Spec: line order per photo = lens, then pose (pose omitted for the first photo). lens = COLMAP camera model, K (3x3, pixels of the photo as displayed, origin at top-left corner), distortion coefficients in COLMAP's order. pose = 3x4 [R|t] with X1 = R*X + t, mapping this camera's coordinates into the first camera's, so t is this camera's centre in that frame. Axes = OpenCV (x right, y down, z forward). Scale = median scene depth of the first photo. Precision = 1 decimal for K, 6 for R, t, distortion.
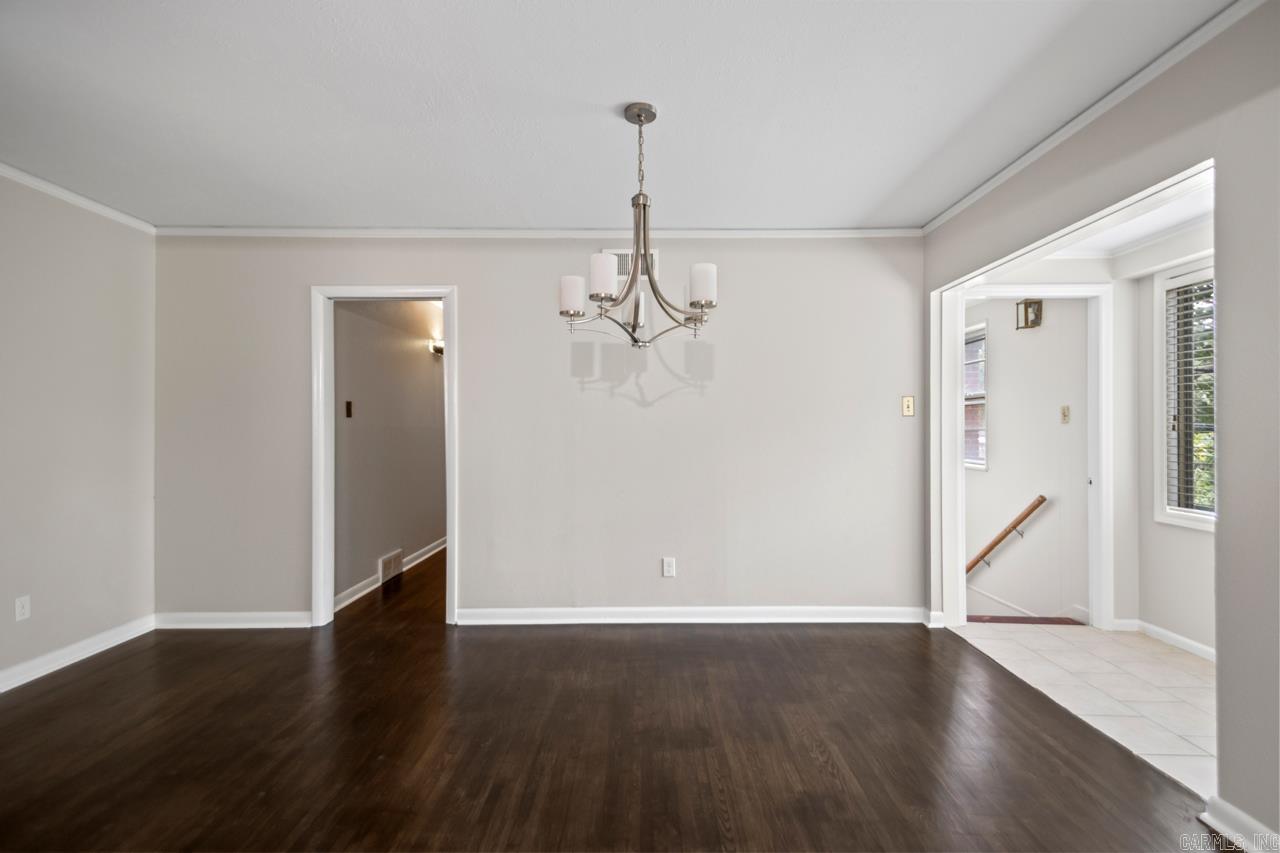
lens RADIAL K [[588.8, 0, 640.0], [0, 588.8, 426.5], [0, 0, 1]] dist [0.011613, -0.008975]
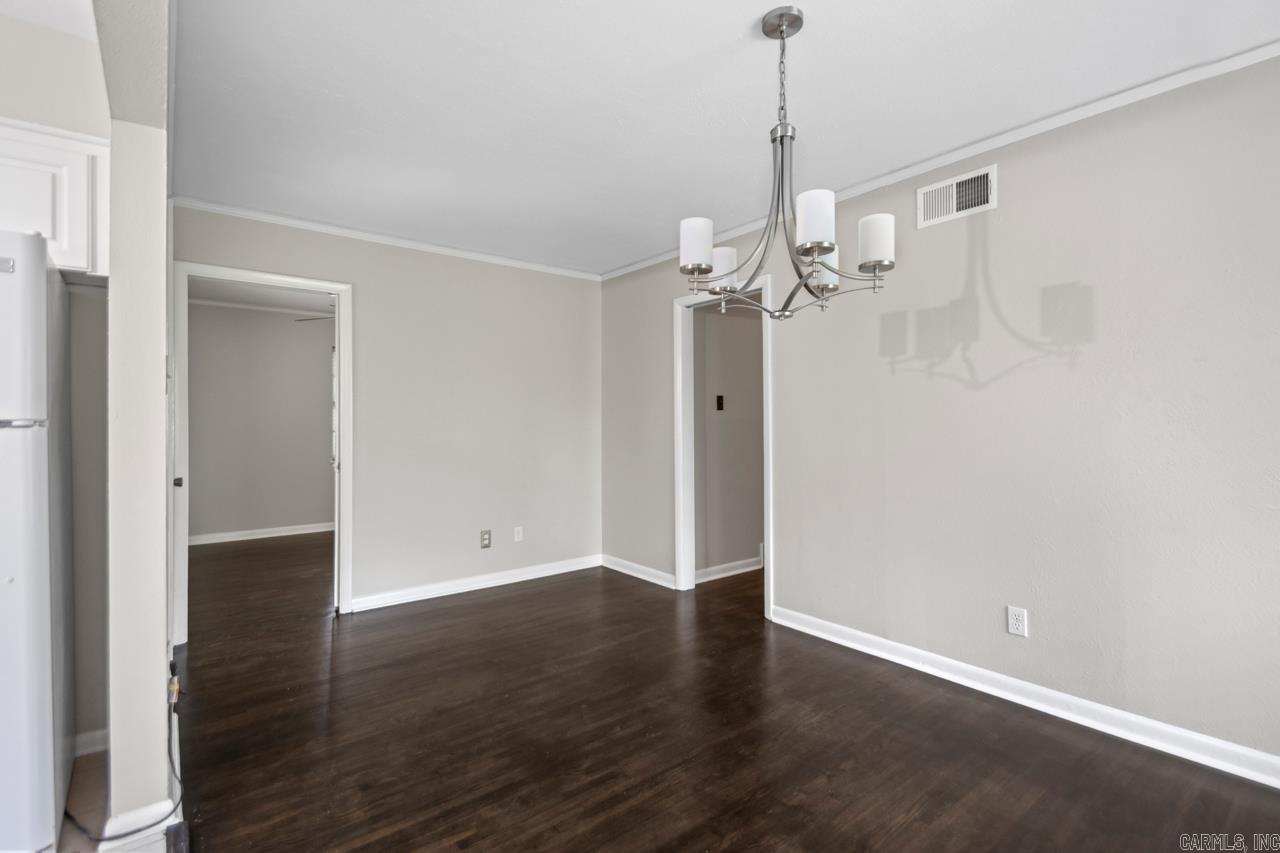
lens RADIAL K [[583.3, 0, 638.1], [0, 583.3, 415.7], [0, 0, 1]] dist [0.042083, -0.034182]
pose [[0.616158, -0.007767, -0.787584, 0.321820], [0.005745, 0.999969, -0.005367, 0.000266], [0.787602, -0.001218, 0.616184, 0.228666]]
